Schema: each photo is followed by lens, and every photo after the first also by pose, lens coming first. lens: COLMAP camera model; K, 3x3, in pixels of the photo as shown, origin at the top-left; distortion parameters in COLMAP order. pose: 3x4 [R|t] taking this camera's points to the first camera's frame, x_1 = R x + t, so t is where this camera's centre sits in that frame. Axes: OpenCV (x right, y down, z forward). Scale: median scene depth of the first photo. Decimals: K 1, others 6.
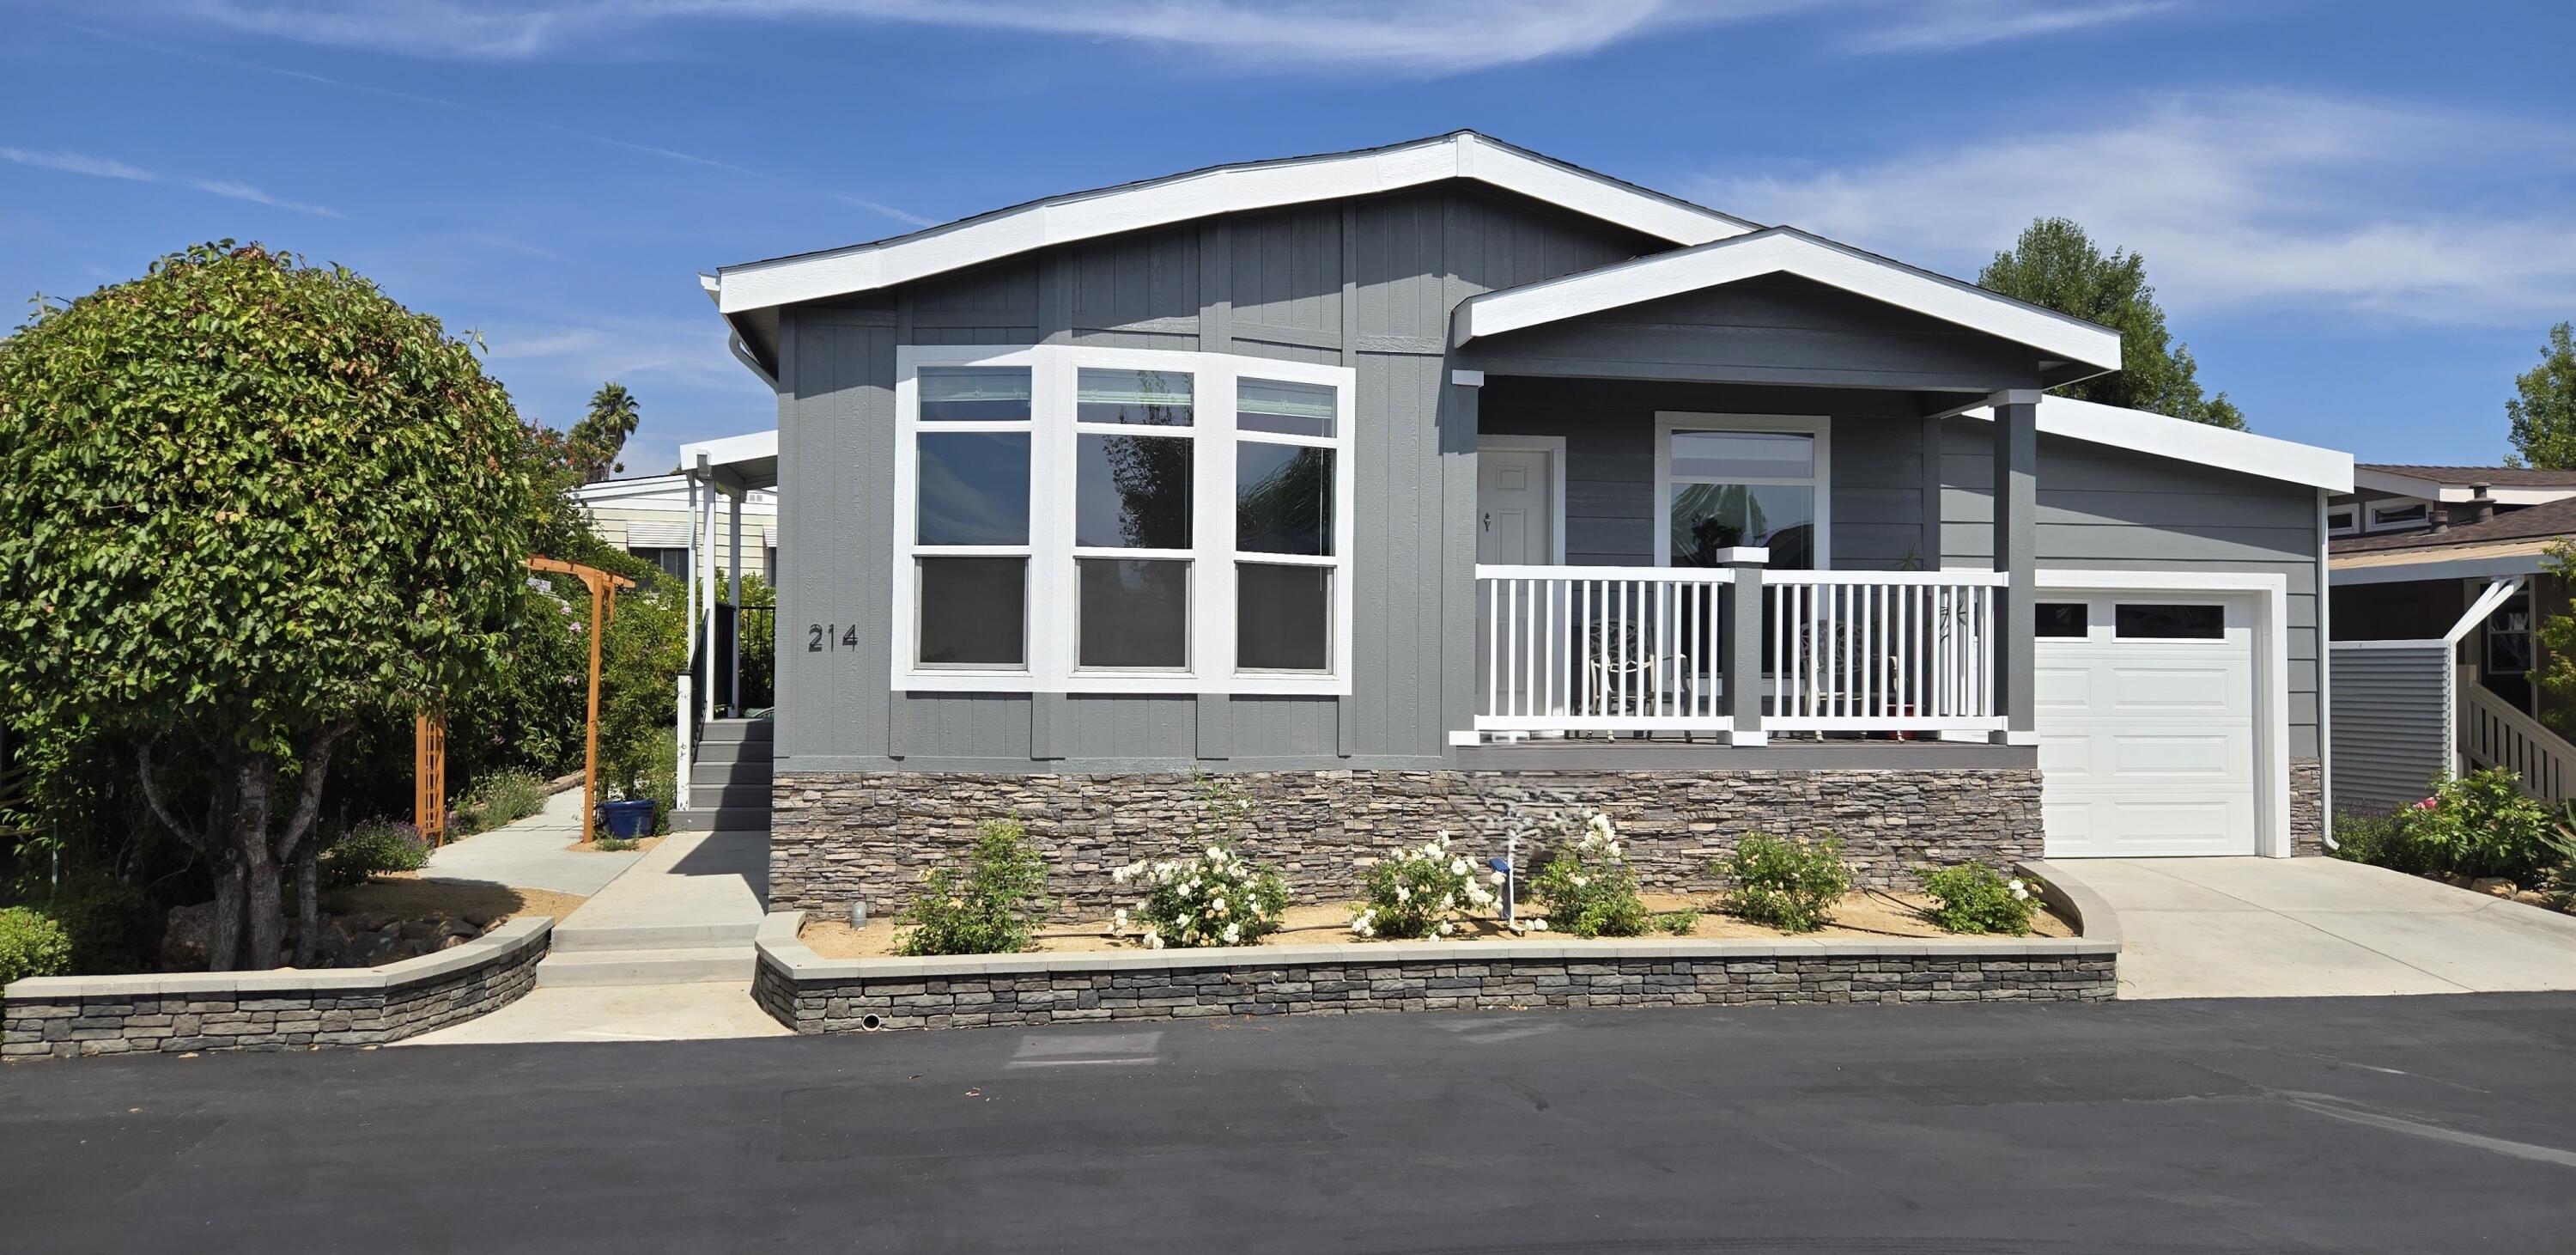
lens RADIAL K [[1772.5, 0, 1305.6], [0, 1772.5, 625.3], [0, 0, 1]] dist [0.067144, -0.038538]
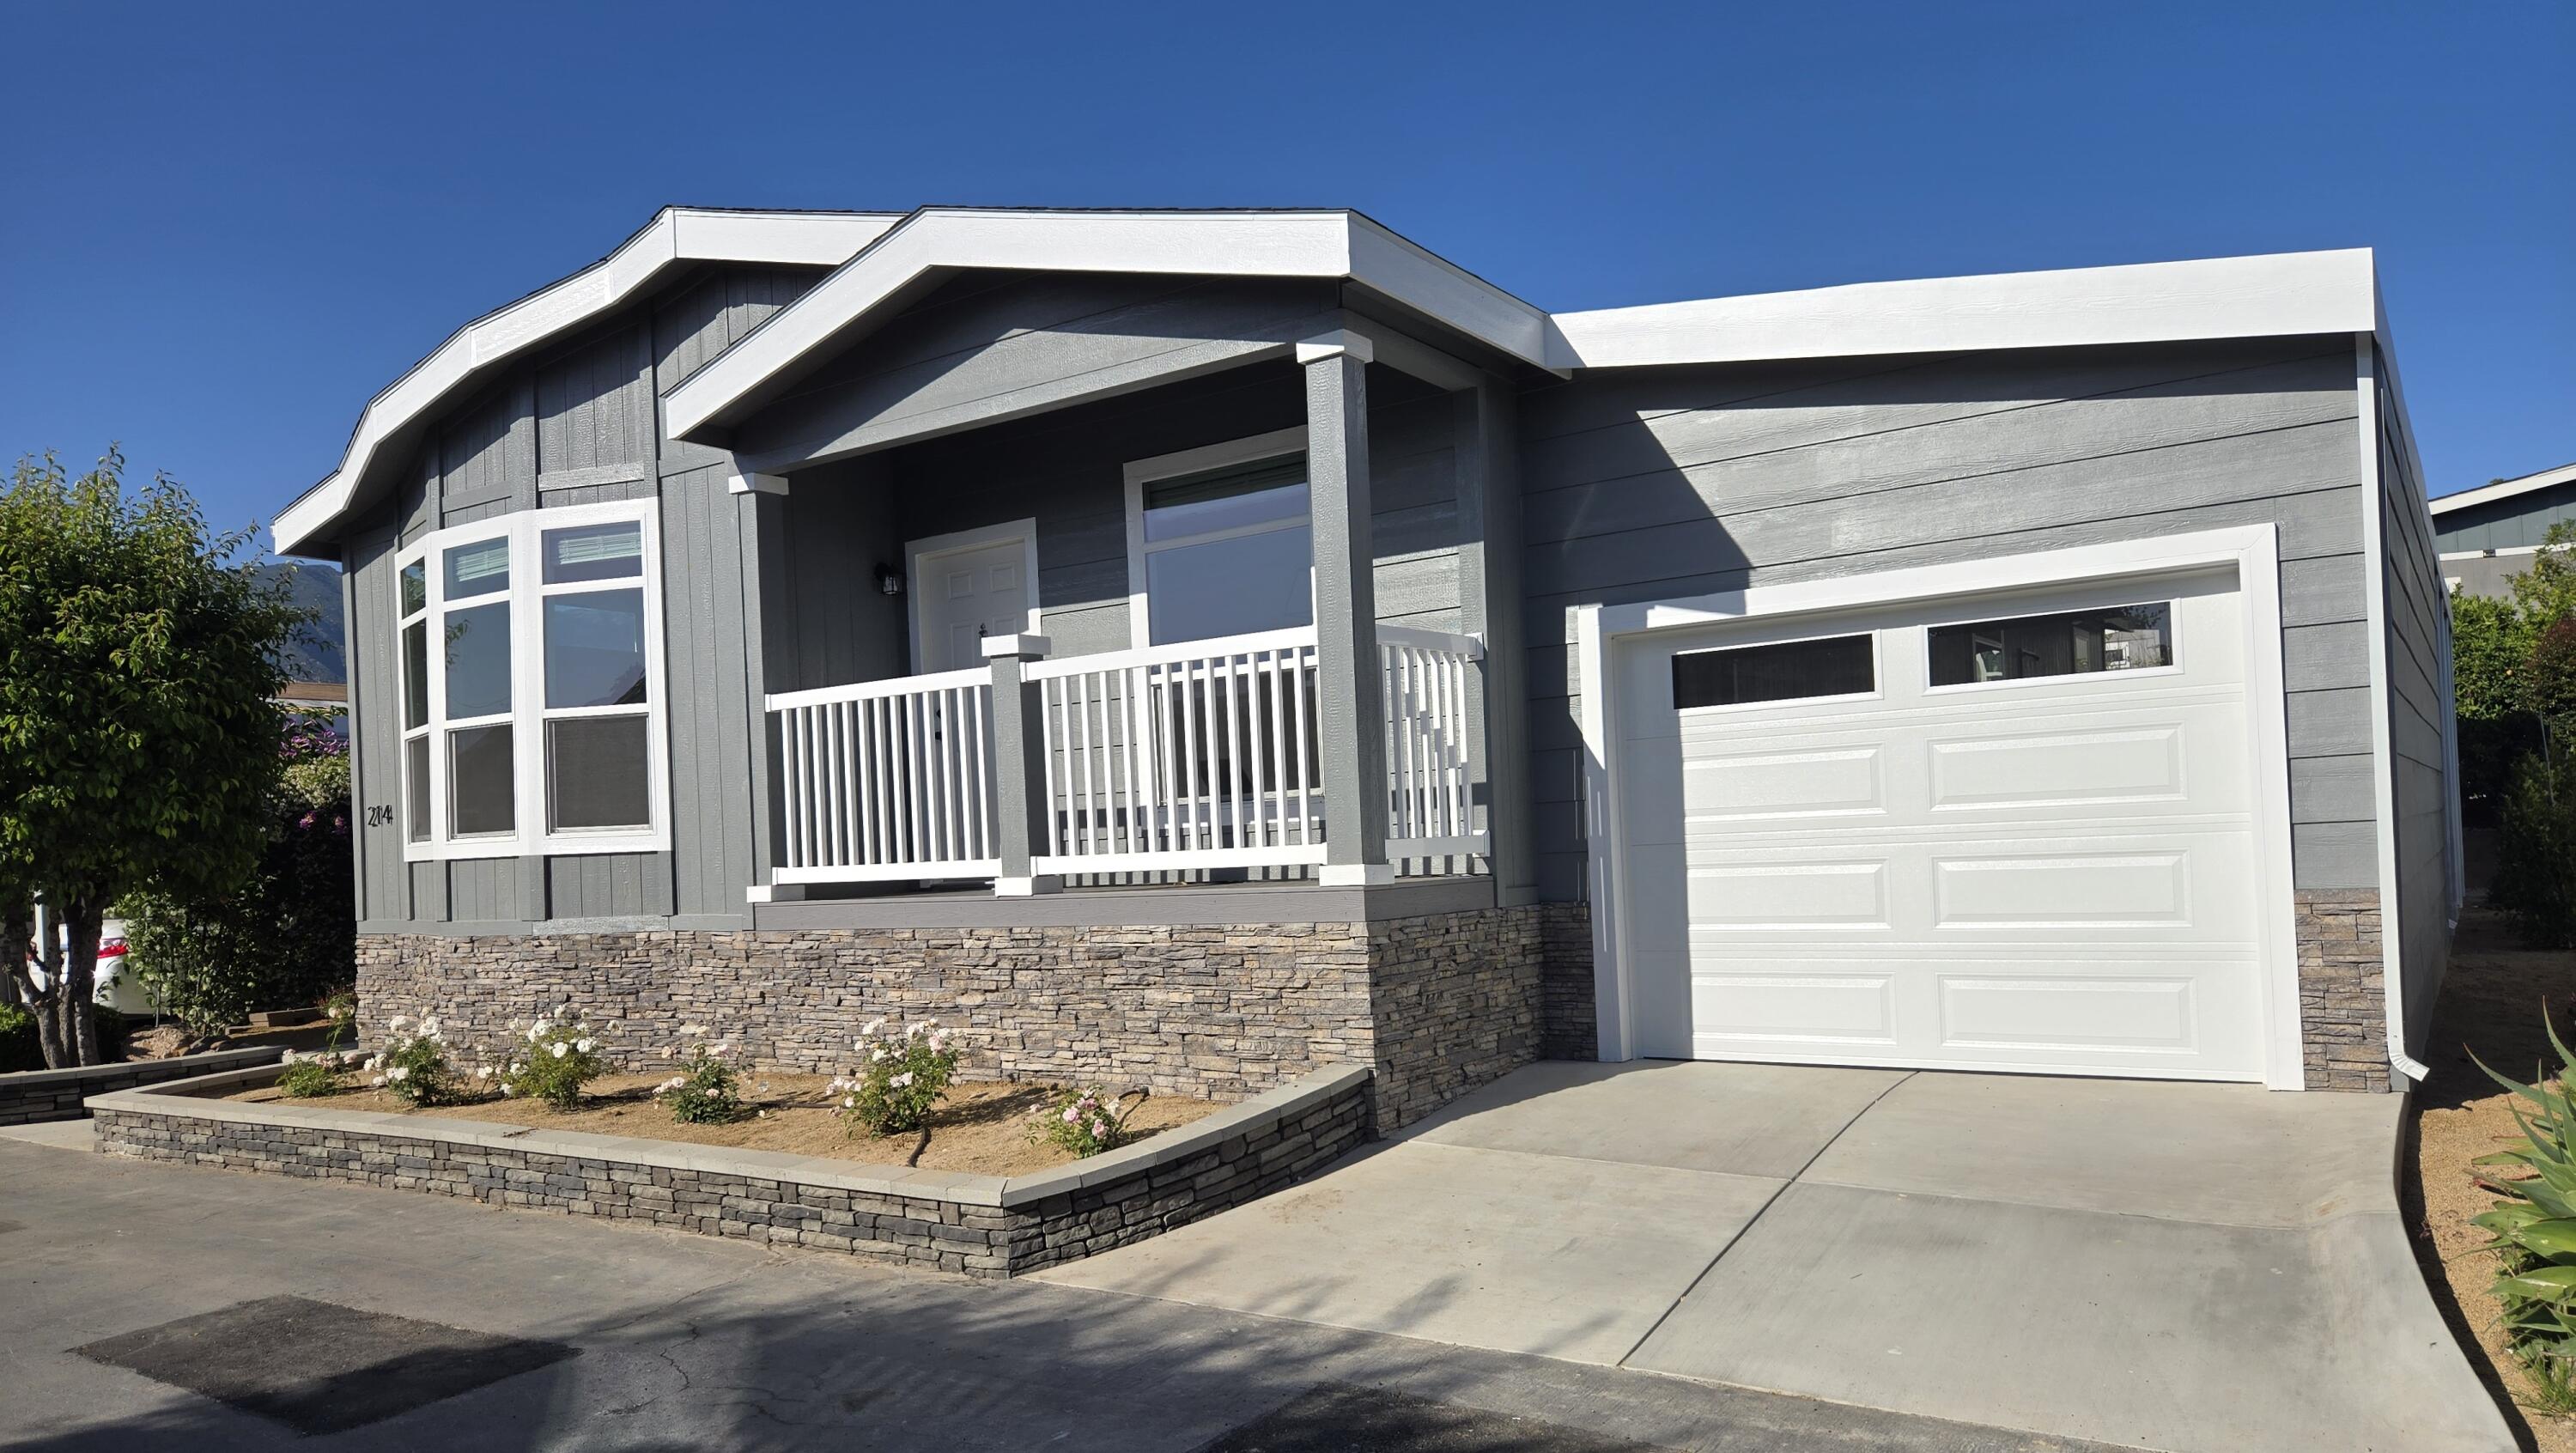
lens RADIAL K [[1738.6, 0, 1275.9], [0, 1738.6, 846.2], [0, 0, 1]] dist [0.043617, -0.002827]
pose [[0.698008, -0.035560, -0.715207, 0.957083], [0.068494, 0.997502, 0.017251, 0.045802], [0.712807, -0.061029, 0.698700, 0.620100]]
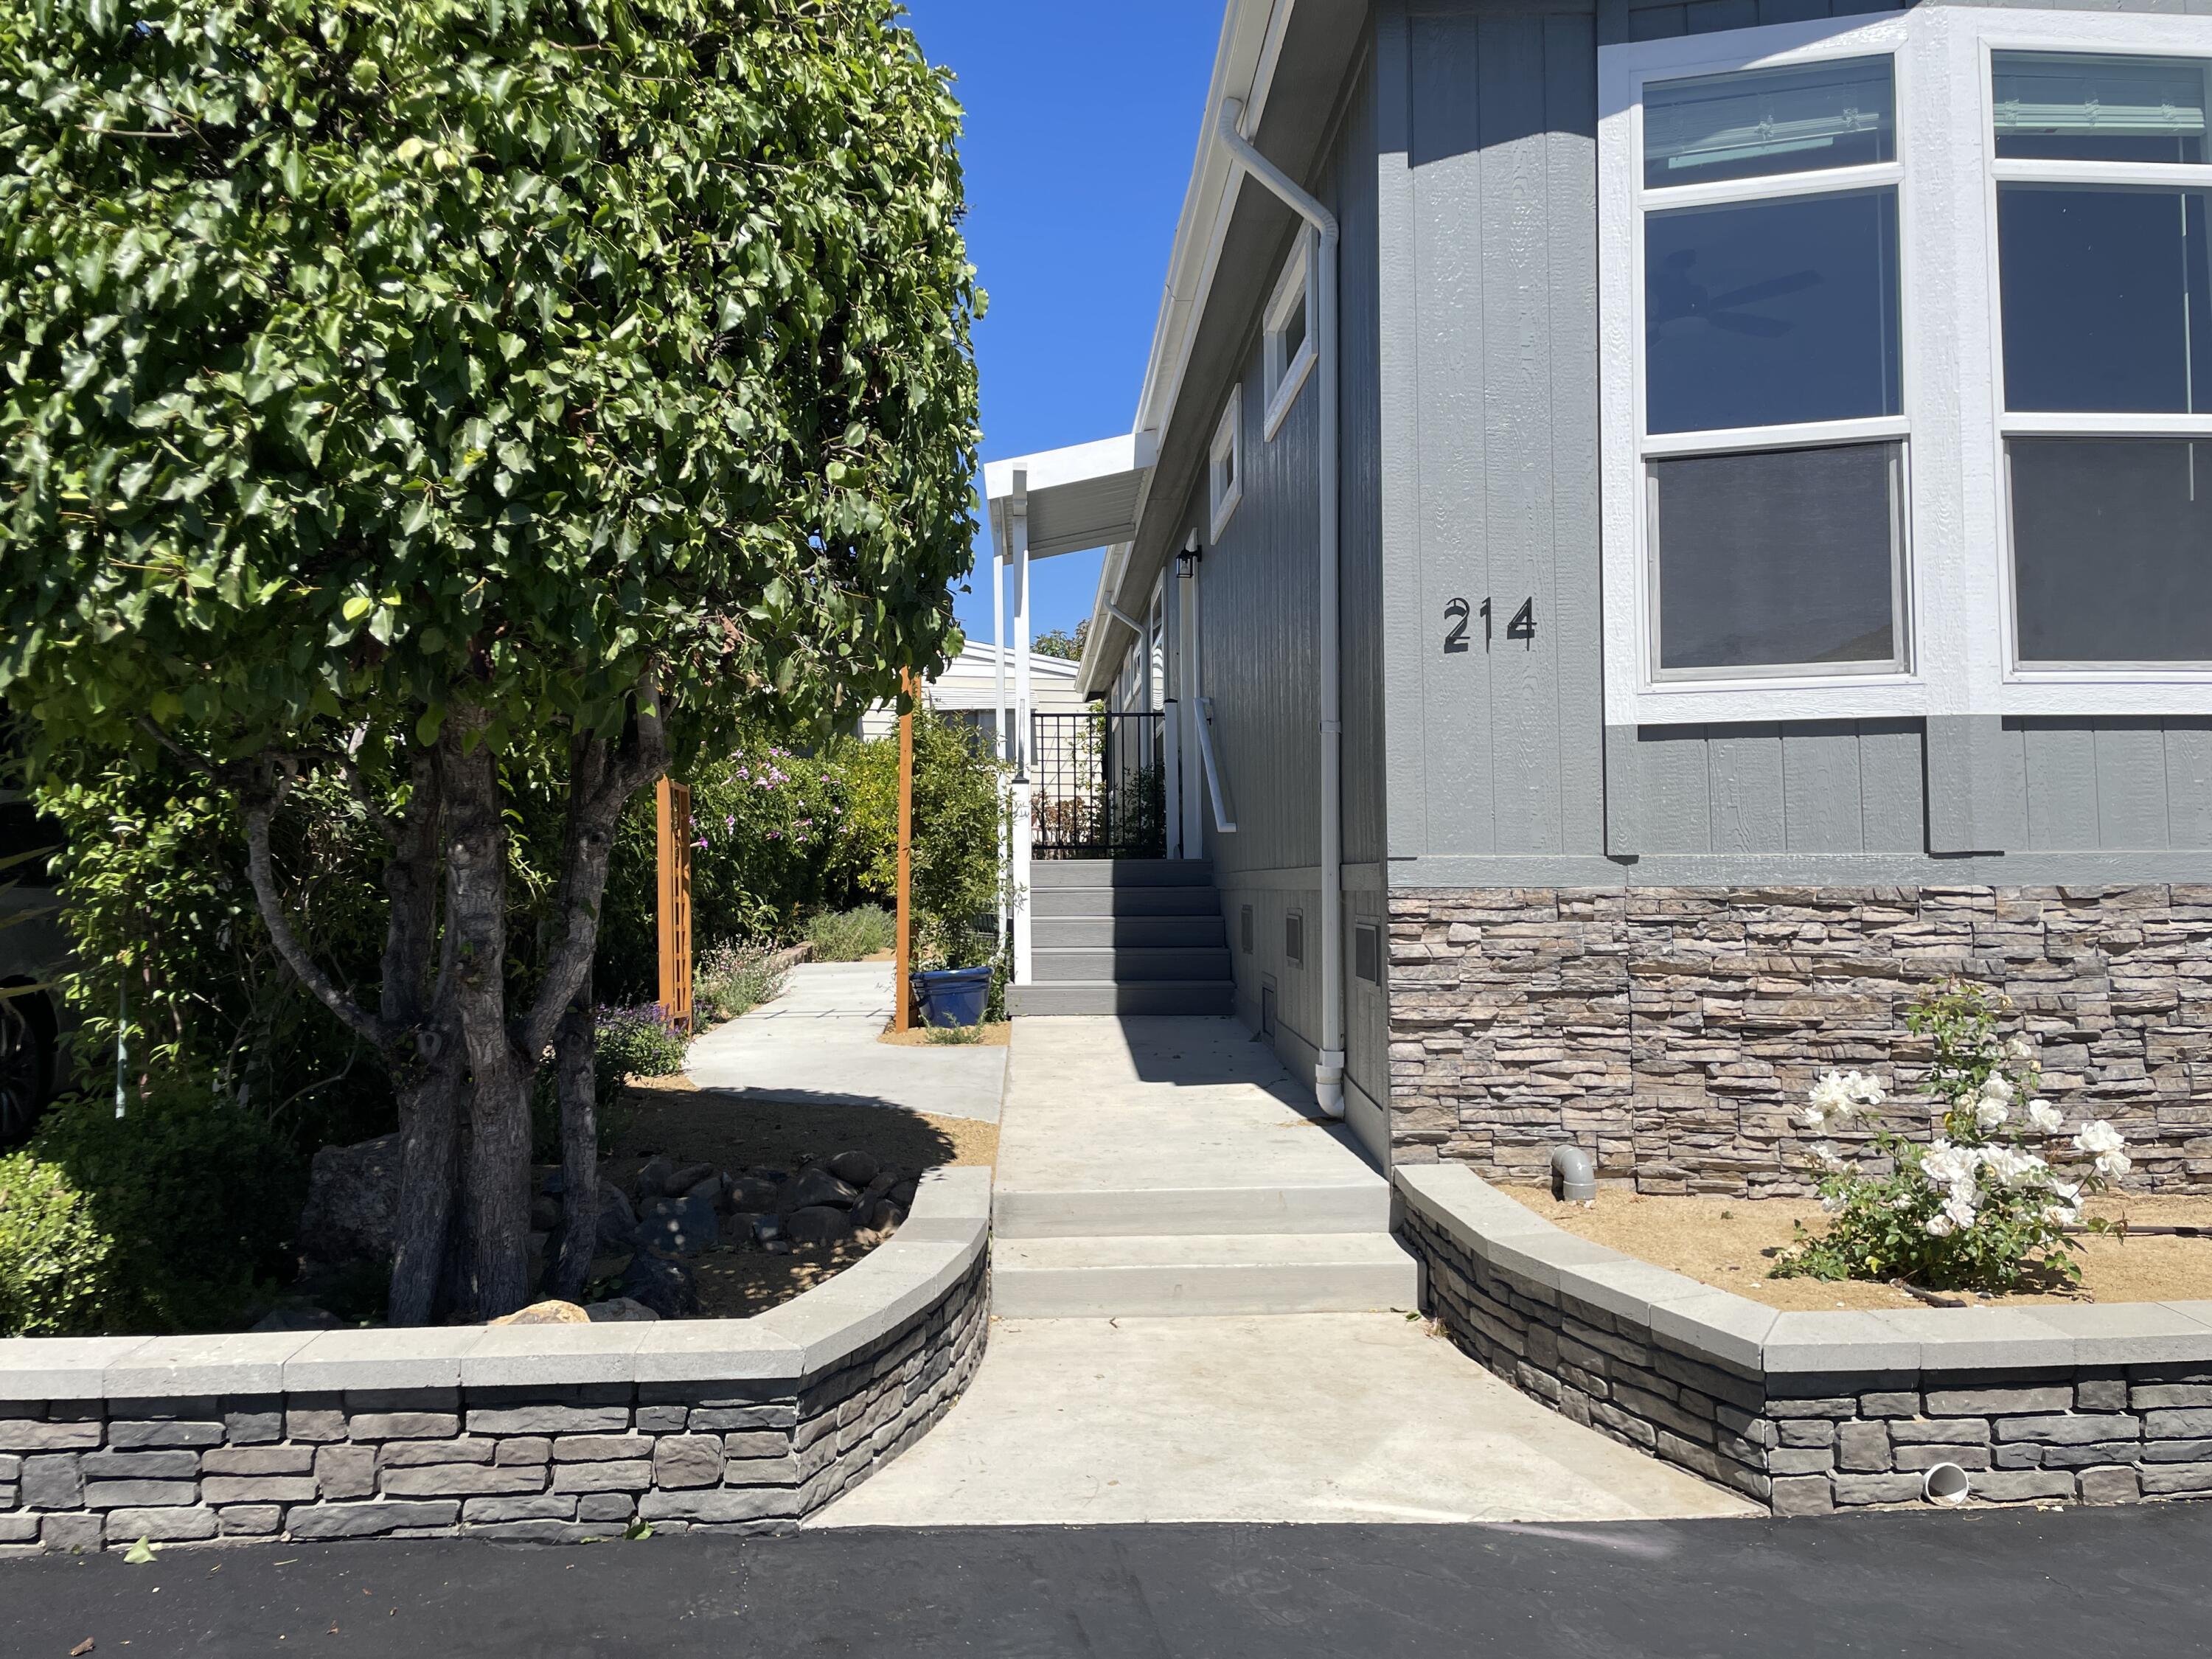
lens RADIAL K [[1712.4, 0, 1093.8], [0, 1712.4, 799.4], [0, 0, 1]] dist [0.068101, -0.060951]
pose [[0.989275, -0.022596, -0.144309, -0.308644], [0.019666, 0.999571, -0.021700, 0.065821], [0.144738, 0.018629, 0.989295, 0.499857]]
